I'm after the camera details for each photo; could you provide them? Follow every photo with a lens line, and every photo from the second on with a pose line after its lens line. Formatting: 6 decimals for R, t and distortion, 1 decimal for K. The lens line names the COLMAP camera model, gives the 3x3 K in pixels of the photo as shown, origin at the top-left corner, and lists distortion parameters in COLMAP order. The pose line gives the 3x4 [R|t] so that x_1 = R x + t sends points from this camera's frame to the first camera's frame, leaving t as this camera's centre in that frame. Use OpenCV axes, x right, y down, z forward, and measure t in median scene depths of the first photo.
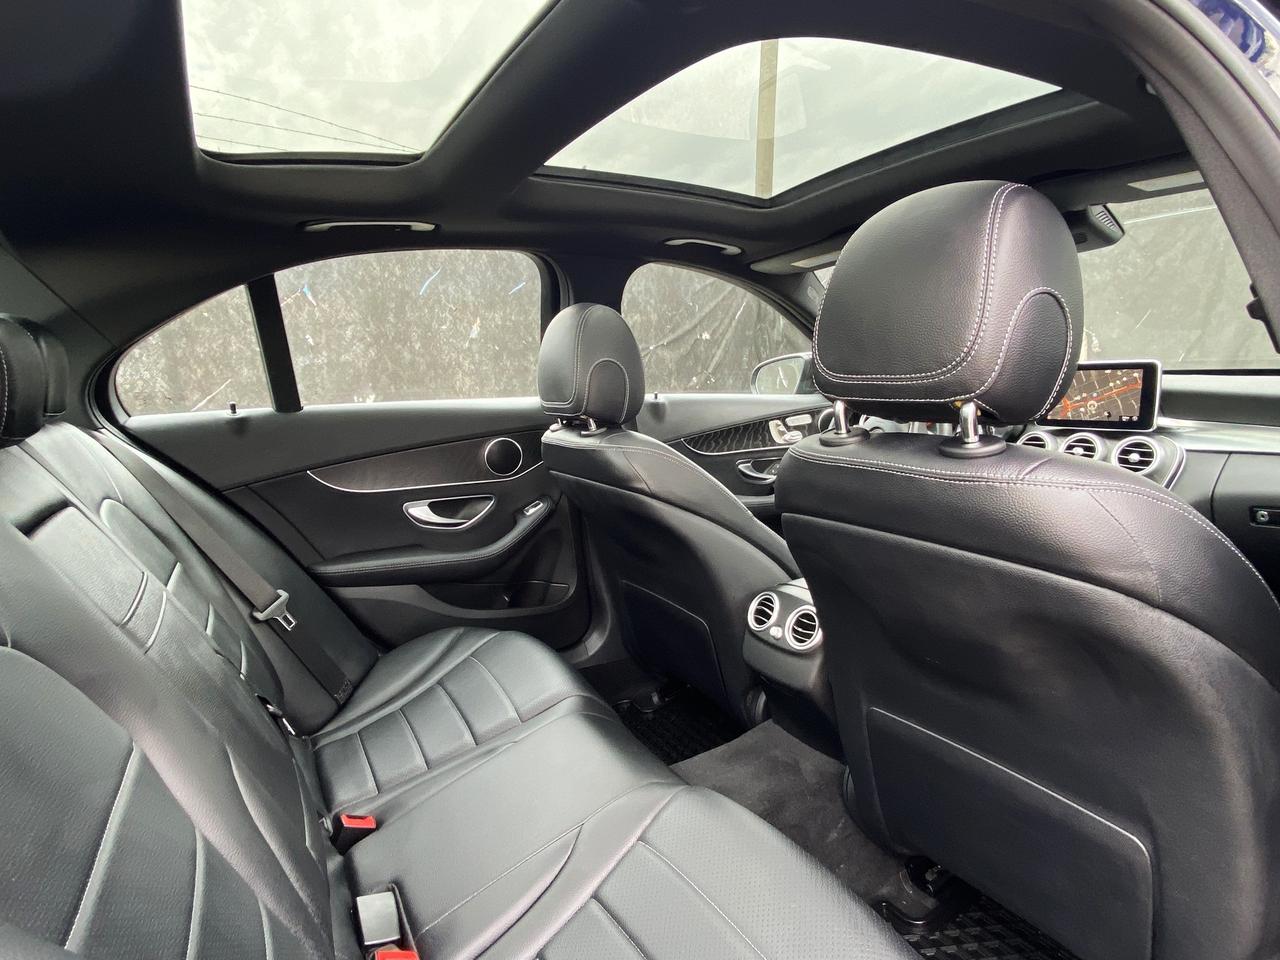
lens RADIAL K [[704.5, 0, 640.0], [0, 704.5, 480.0], [0, 0, 1]] dist [0.103638, -0.139794]
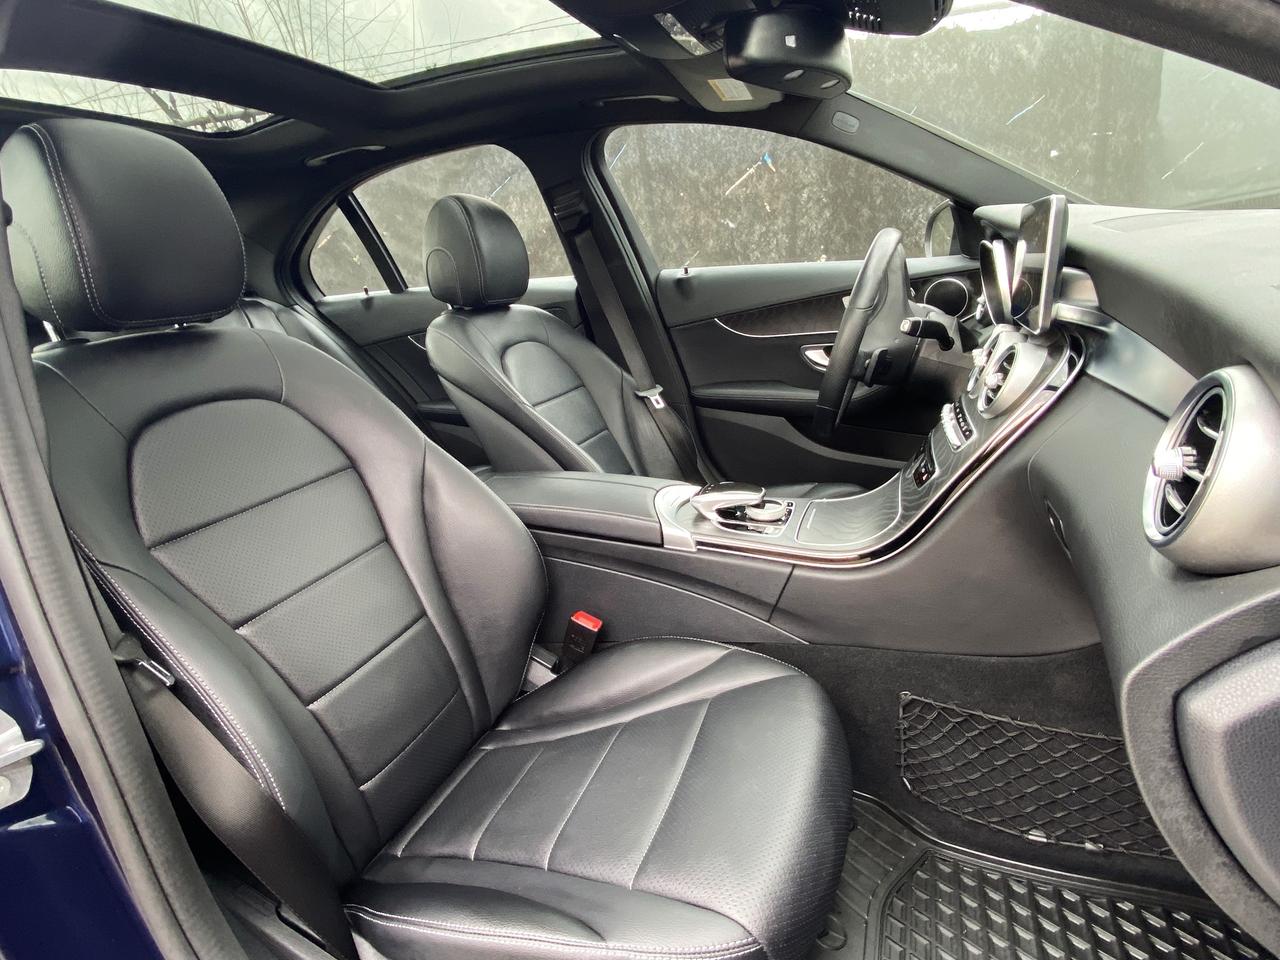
lens RADIAL K [[704.5, 0, 640.0], [0, 704.5, 480.0], [0, 0, 1]] dist [0.103638, -0.139794]
pose [[0.650567, 0.195209, -0.733932, 0.303106], [-0.048192, 0.975064, 0.216626, -0.020146], [0.757918, -0.105560, 0.643753, 0.128099]]
